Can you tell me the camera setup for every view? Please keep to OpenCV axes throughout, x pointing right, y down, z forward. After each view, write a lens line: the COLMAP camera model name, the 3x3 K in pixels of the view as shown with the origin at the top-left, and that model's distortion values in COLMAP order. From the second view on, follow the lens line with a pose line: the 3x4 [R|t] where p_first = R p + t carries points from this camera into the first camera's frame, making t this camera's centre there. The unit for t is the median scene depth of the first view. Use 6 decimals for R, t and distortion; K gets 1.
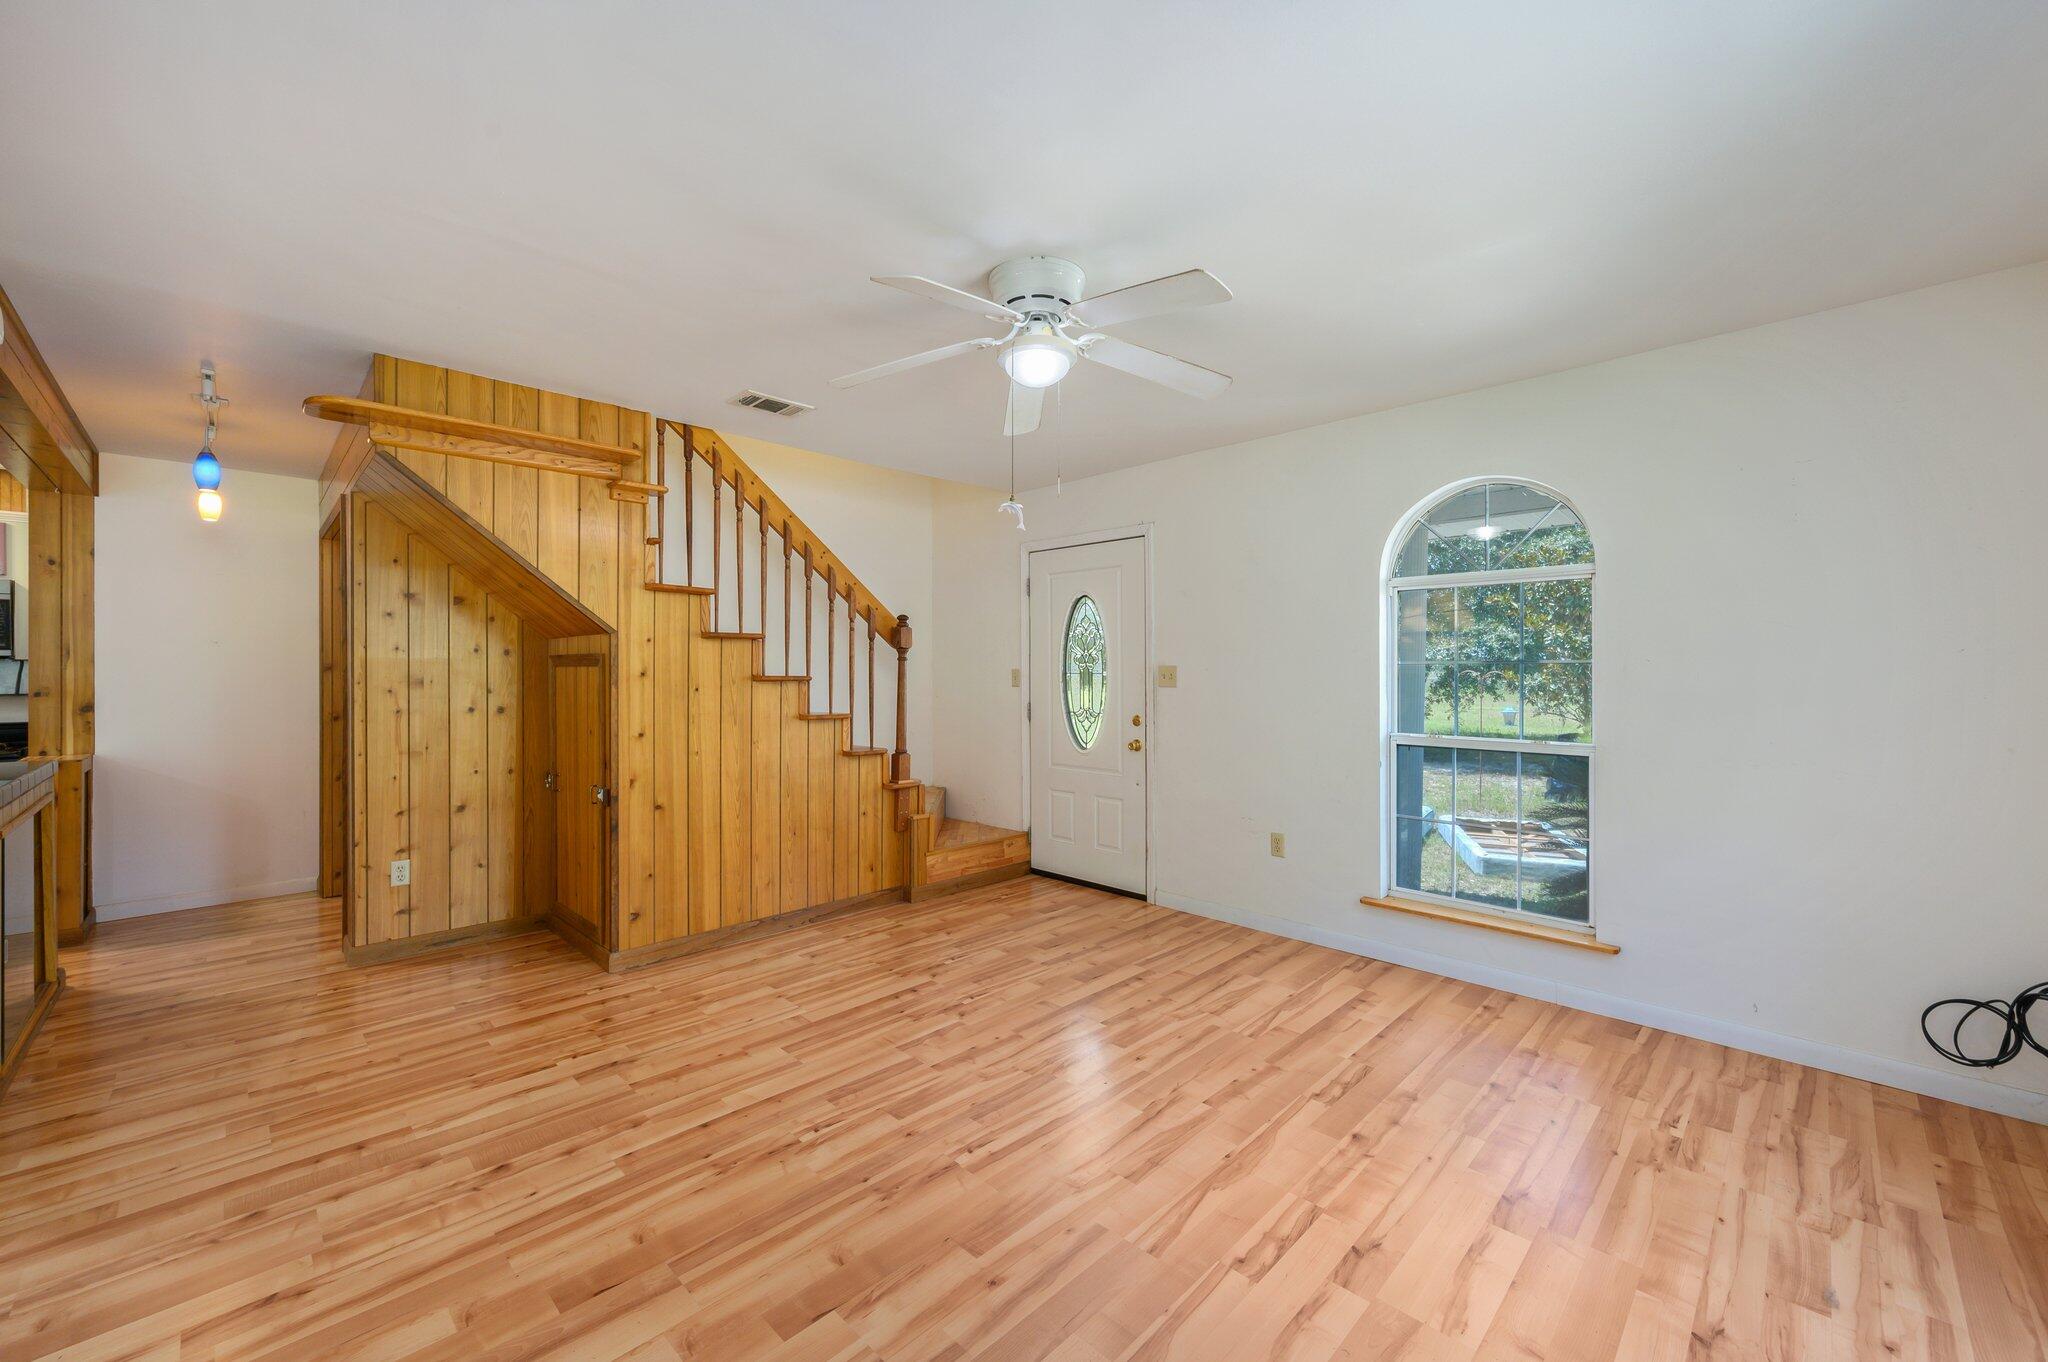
lens RADIAL K [[807.9, 0, 1018.2], [0, 807.9, 677.9], [0, 0, 1]] dist [0.002861, -0.000743]
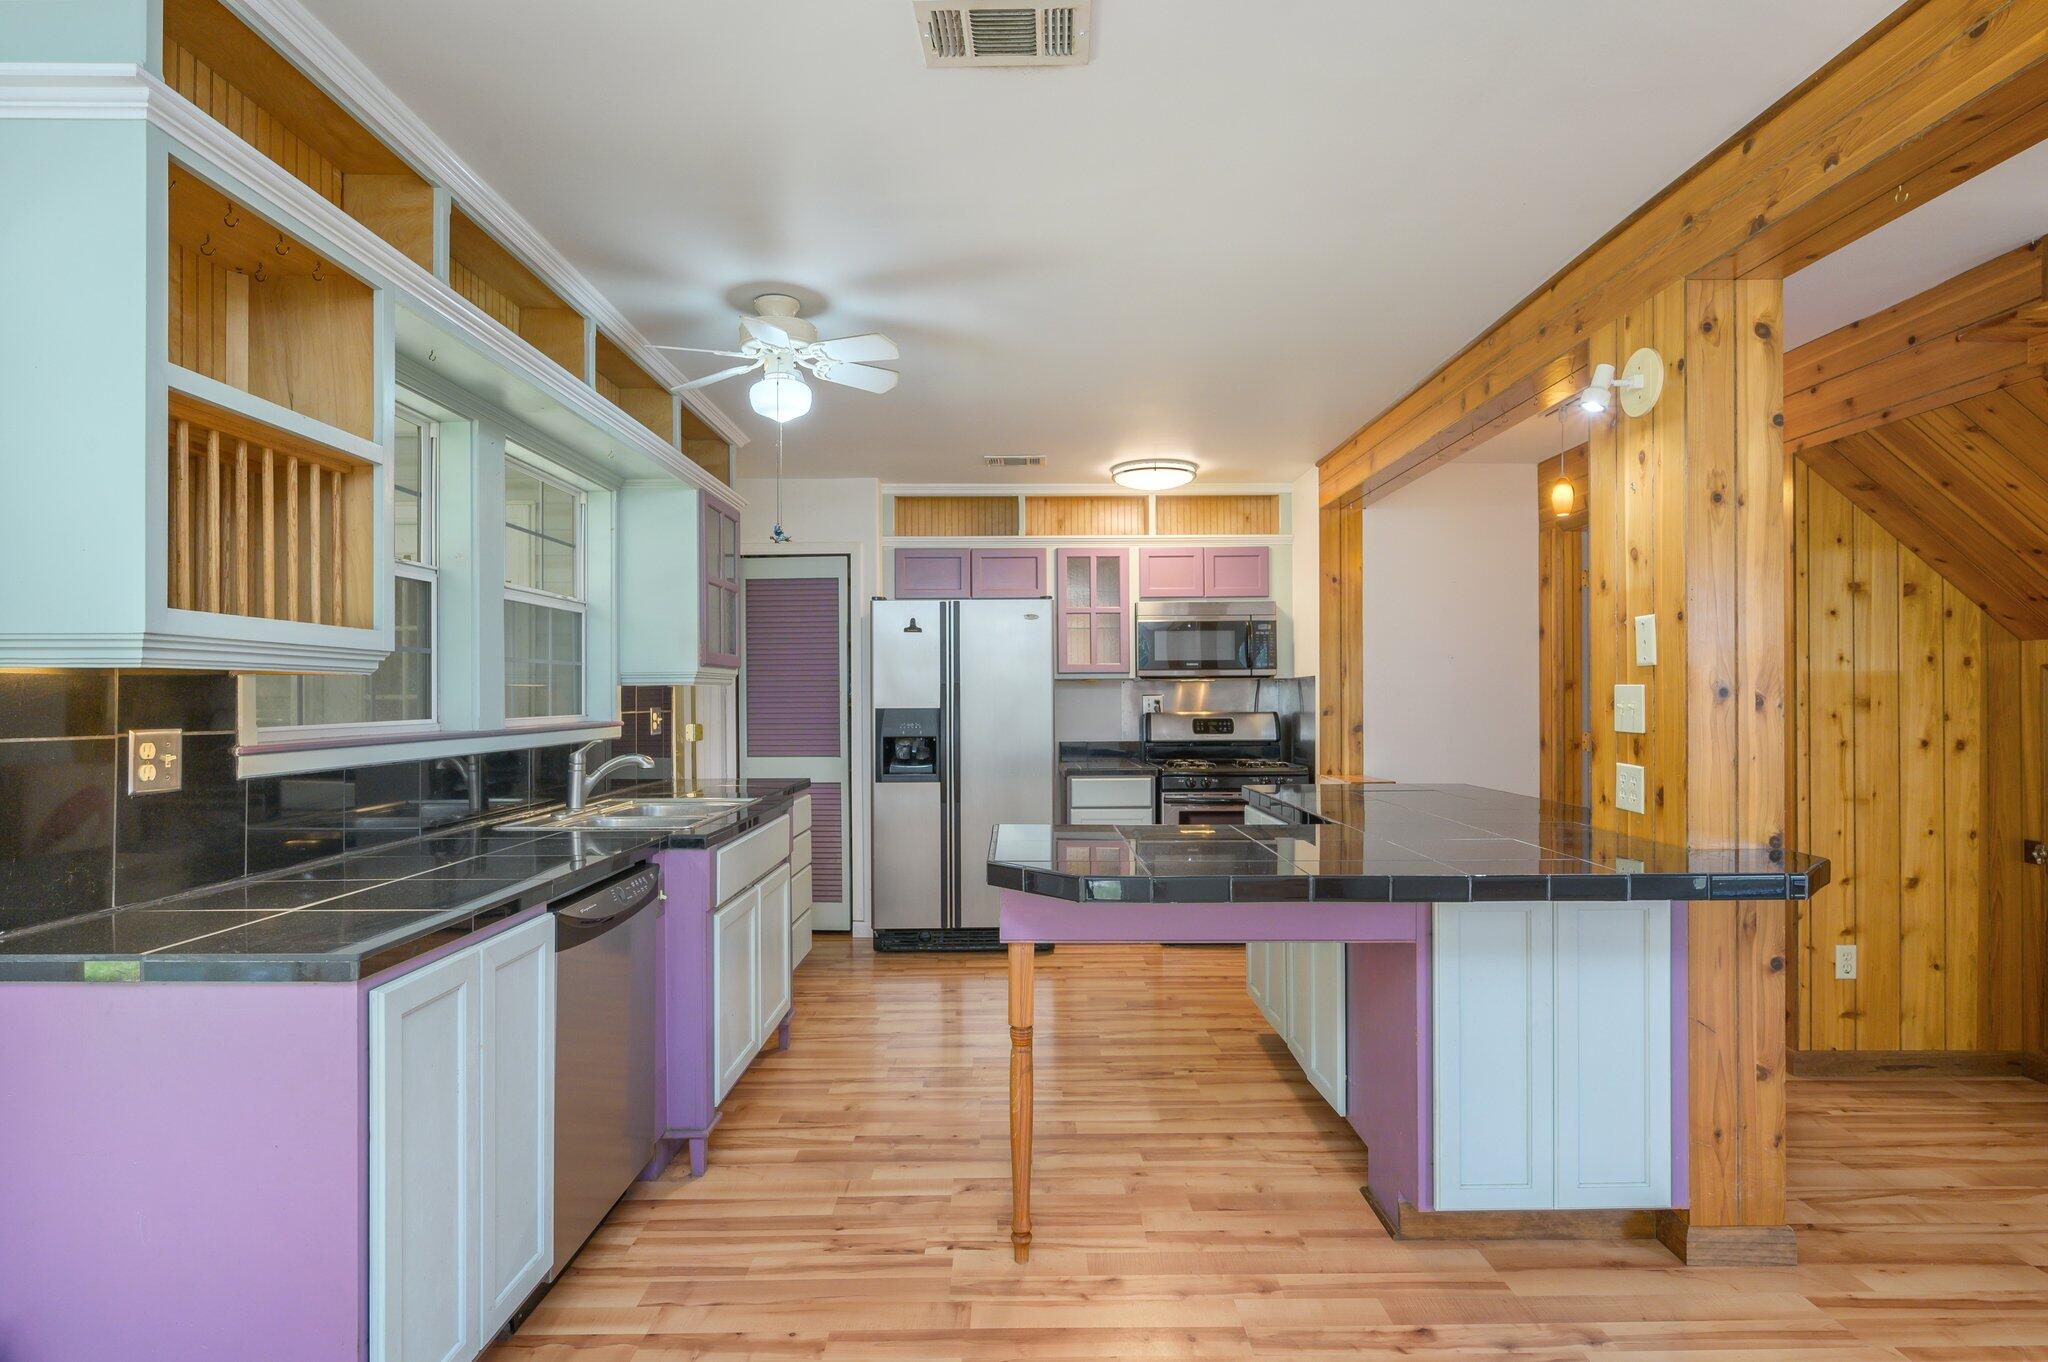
lens RADIAL K [[1047.9, 0, 1036.7], [0, 1047.9, 696.4], [0, 0, 1]] dist [-0.004032, 0.001621]
pose [[0.718025, 0.000657, -0.696017, -0.715691], [-0.002448, 0.999996, -0.001581, 0.002203], [0.696013, 0.002840, 0.718024, -0.229796]]
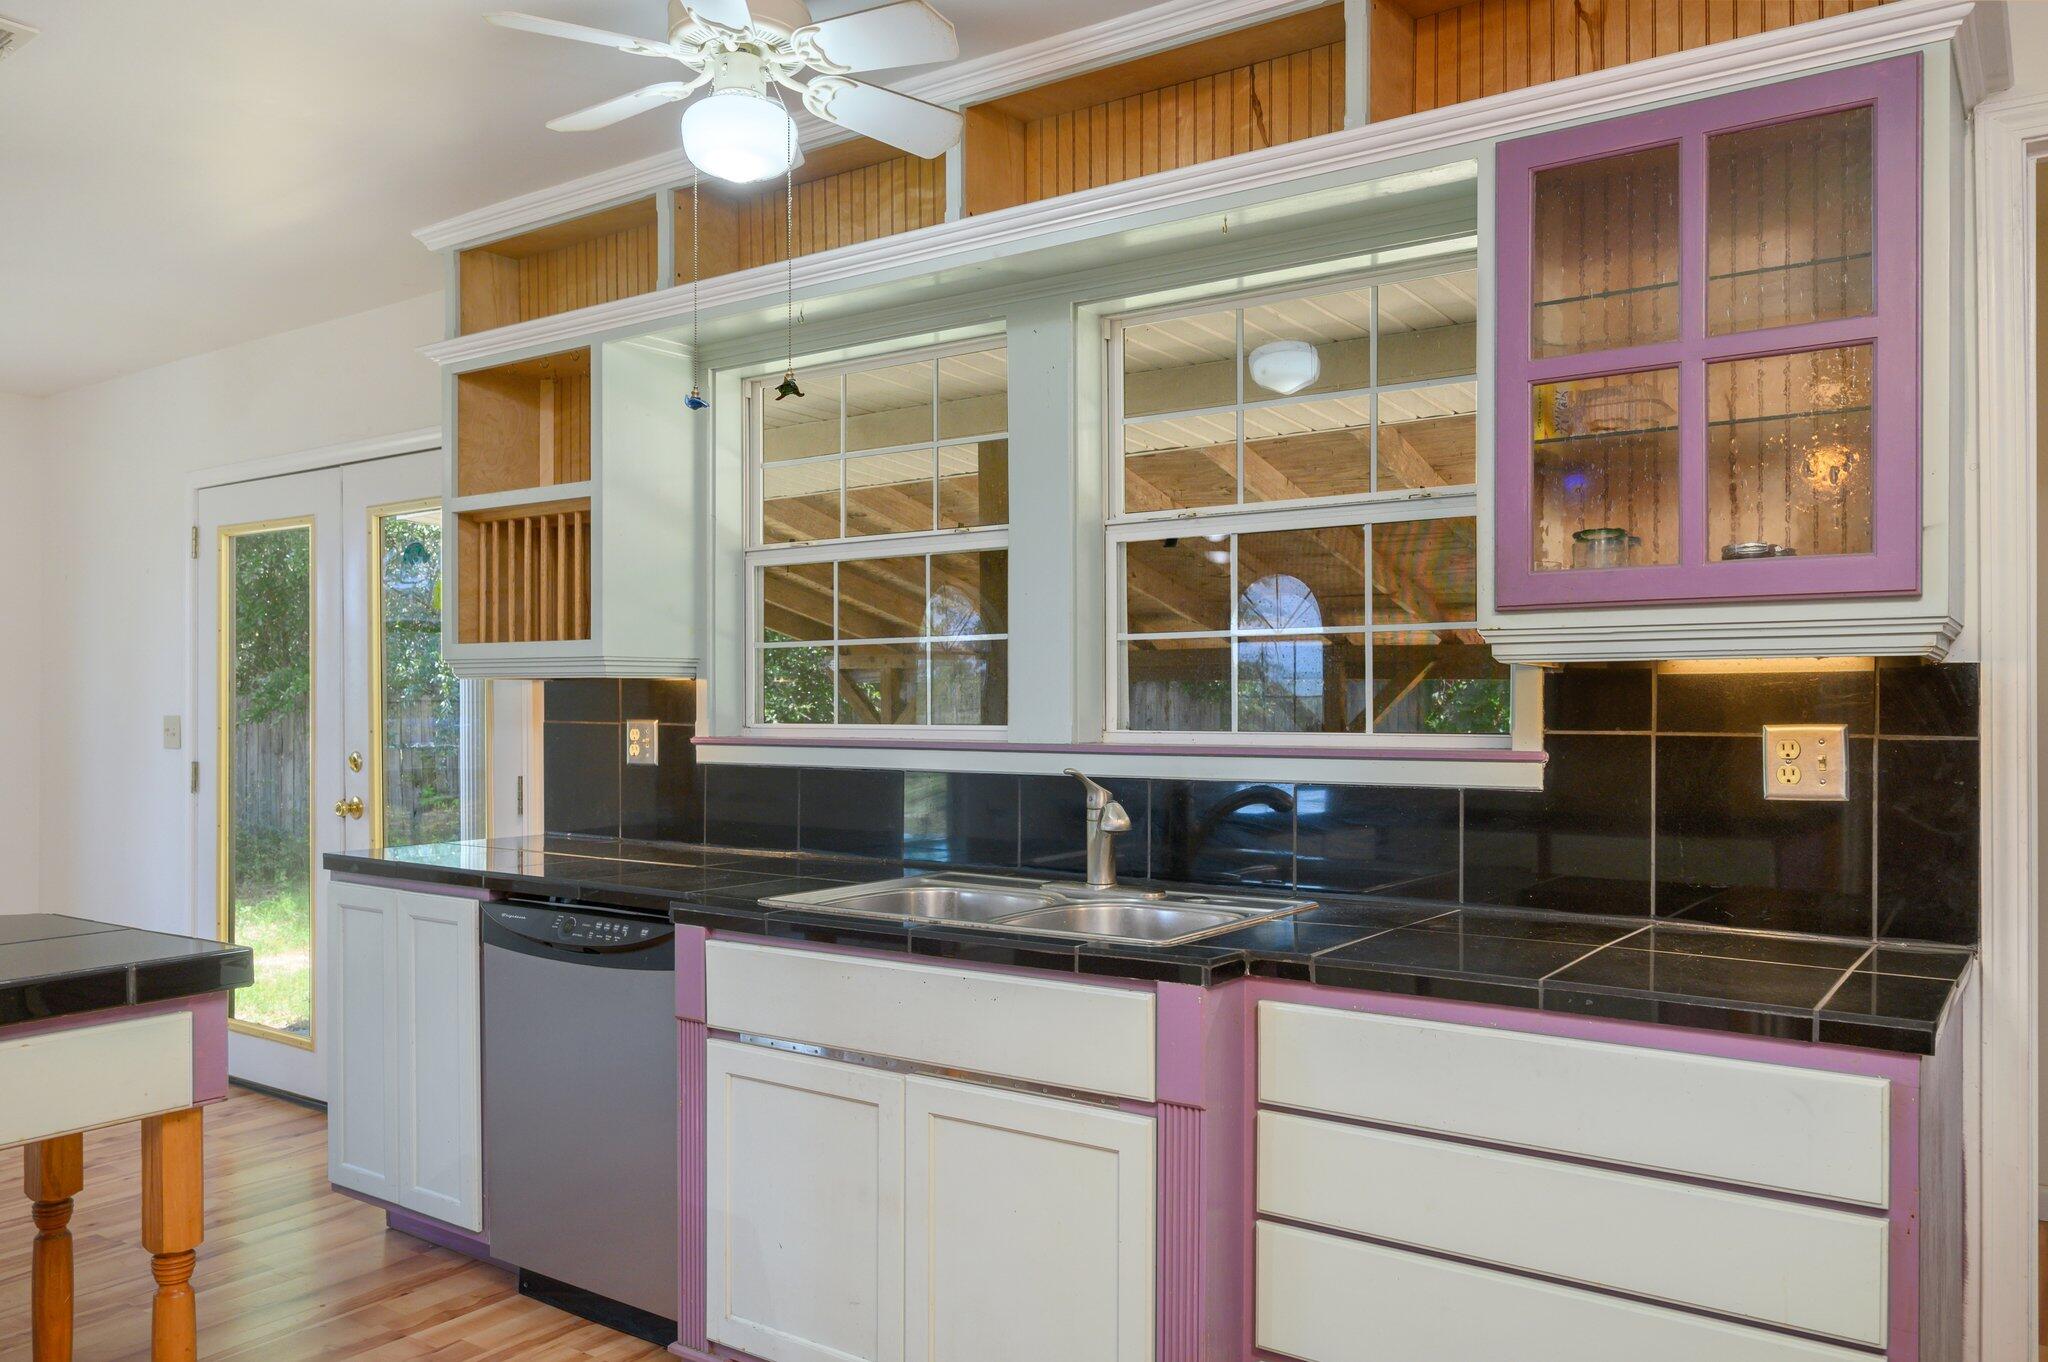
lens RADIAL K [[1501.1, 0, 1055.5], [0, 1501.1, 723.8], [0, 0, 1]] dist [-0.004931, 0.002942]
pose [[-0.982037, 0.001839, -0.188681, -1.550504], [-0.001433, 0.999851, 0.017203, 0.003511], [0.188685, 0.017164, -0.981888, 1.027418]]
